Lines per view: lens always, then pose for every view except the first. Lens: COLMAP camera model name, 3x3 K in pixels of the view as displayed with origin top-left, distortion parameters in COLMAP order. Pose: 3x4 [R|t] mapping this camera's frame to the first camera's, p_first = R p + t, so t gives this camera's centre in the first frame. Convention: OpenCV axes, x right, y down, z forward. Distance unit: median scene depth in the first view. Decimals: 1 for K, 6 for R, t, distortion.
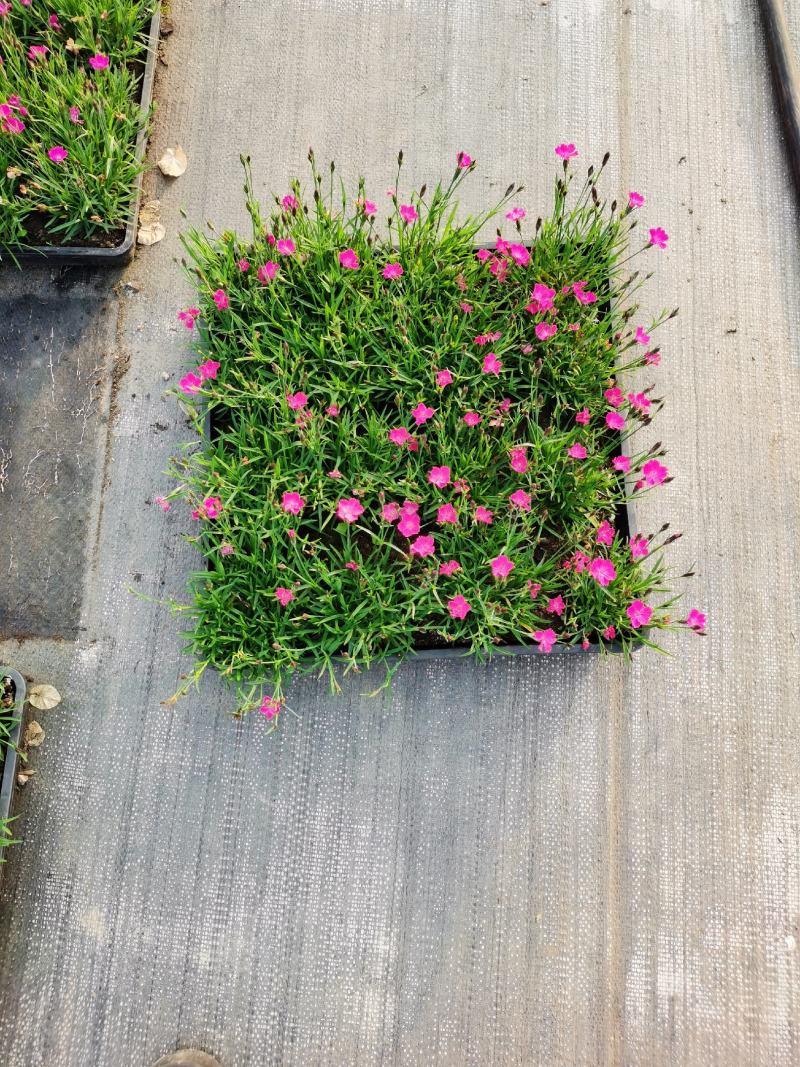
lens RADIAL K [[785.2, 0, 419.9], [0, 785.2, 531.8], [0, 0, 1]] dist [0.041969, -0.027478]
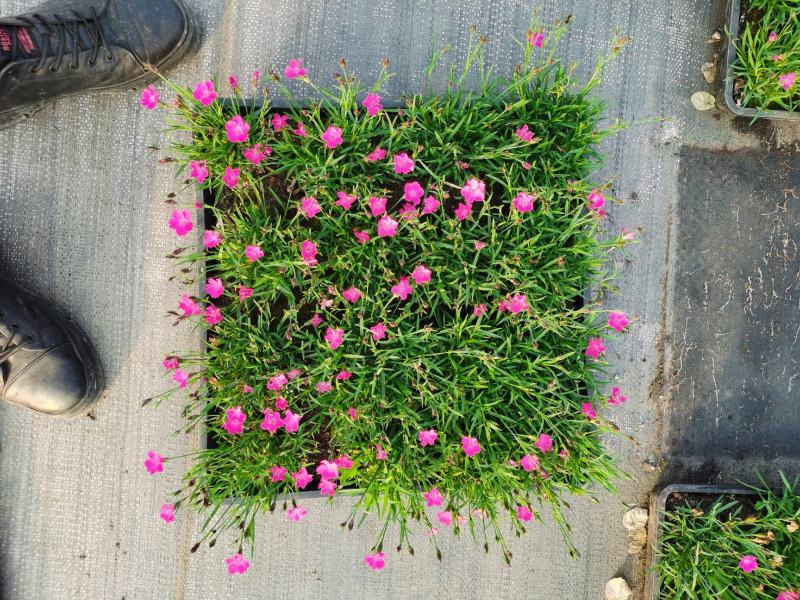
lens RADIAL K [[588.7, 0, 400.0], [0, 588.7, 300.0], [0, 0, 1]] dist [0.041969, -0.027478]
pose [[-0.997281, -0.015054, -0.072145, 0.050627], [0.002108, -0.984342, 0.176256, -0.259652], [-0.073668, 0.175625, 0.981697, 0.201666]]
